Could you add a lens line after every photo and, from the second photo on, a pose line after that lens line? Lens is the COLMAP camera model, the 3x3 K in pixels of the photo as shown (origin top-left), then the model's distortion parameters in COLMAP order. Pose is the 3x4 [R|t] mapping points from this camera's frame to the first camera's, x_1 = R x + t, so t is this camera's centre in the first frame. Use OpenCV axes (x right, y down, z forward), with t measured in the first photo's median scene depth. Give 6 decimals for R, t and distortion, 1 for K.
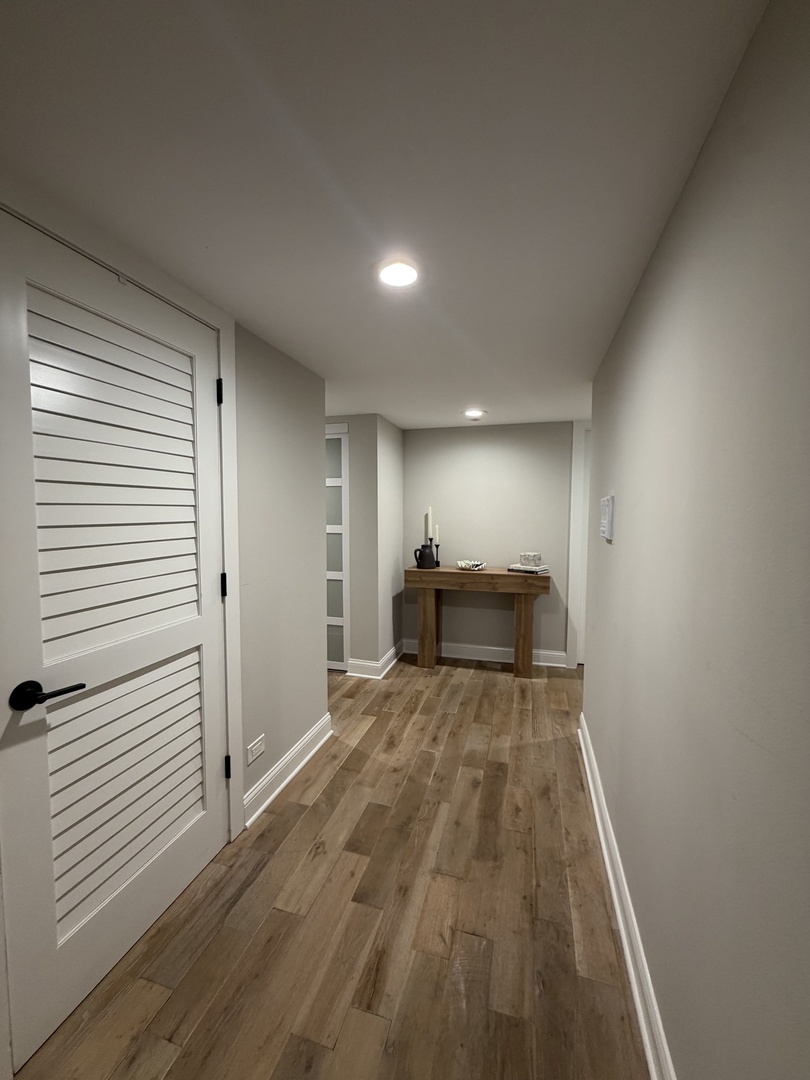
lens RADIAL K [[430.2, 0, 405.3], [0, 430.2, 538.7], [0, 0, 1]] dist [-0.000920, 0.000265]
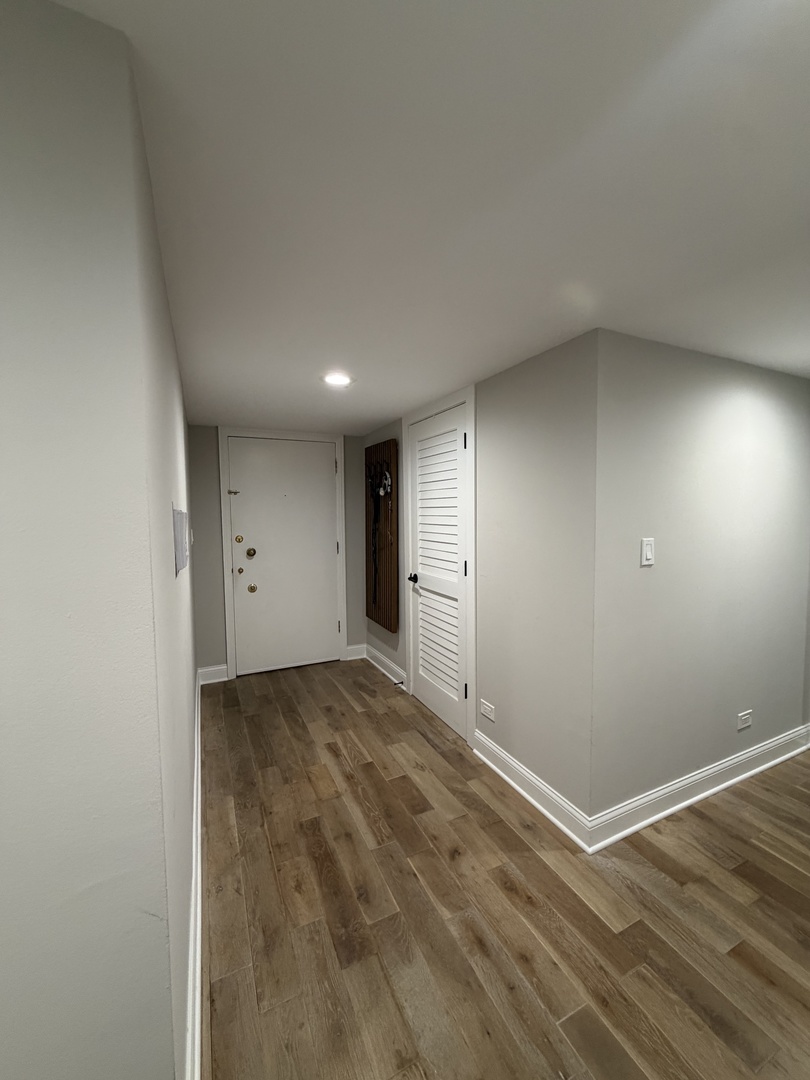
lens RADIAL K [[430.2, 0, 402.2], [0, 430.2, 541.1], [0, 0, 1]] dist [-0.000920, 0.000265]
pose [[-0.751763, 0.049869, -0.657545, 0.602653], [-0.037030, 0.992371, 0.117599, -0.129192], [0.658393, 0.112755, -0.744181, 1.620390]]
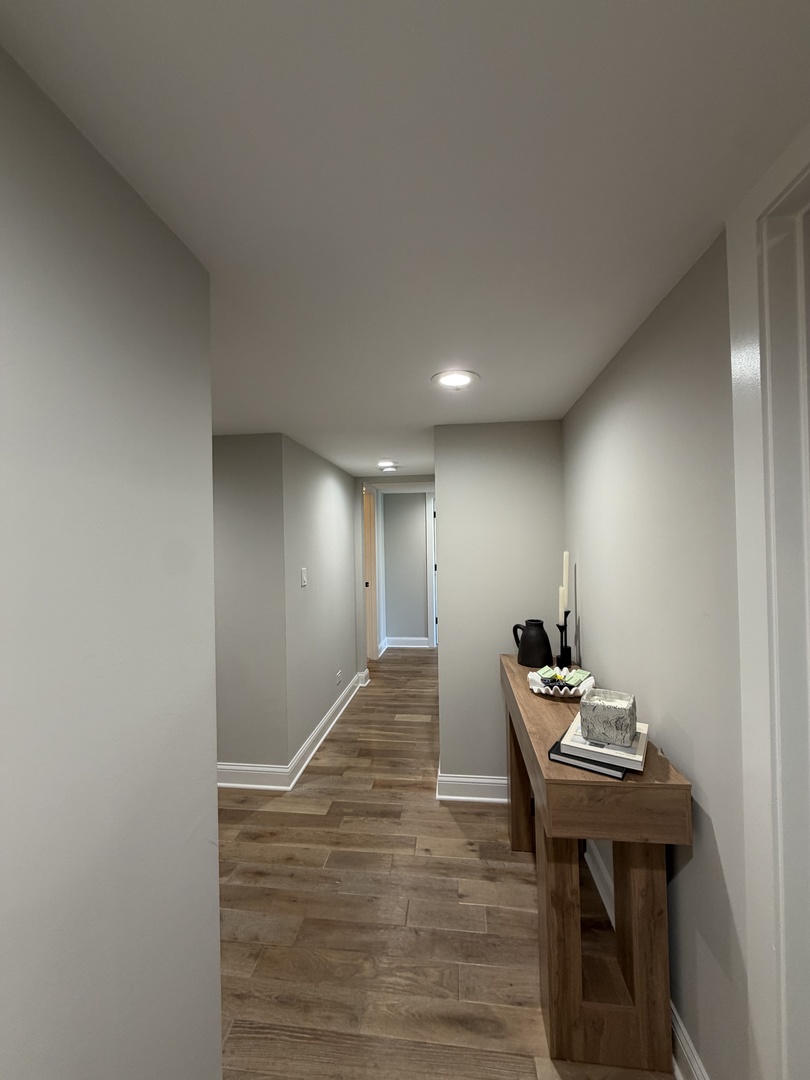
lens RADIAL K [[430.2, 0, 406.8], [0, 430.2, 539.2], [0, 0, 1]] dist [-0.000920, 0.000265]
pose [[0.161103, -0.007943, -0.986906, 1.064555], [-0.050844, 0.998573, -0.016337, -0.136535], [0.985627, 0.052810, 0.160470, 1.389577]]
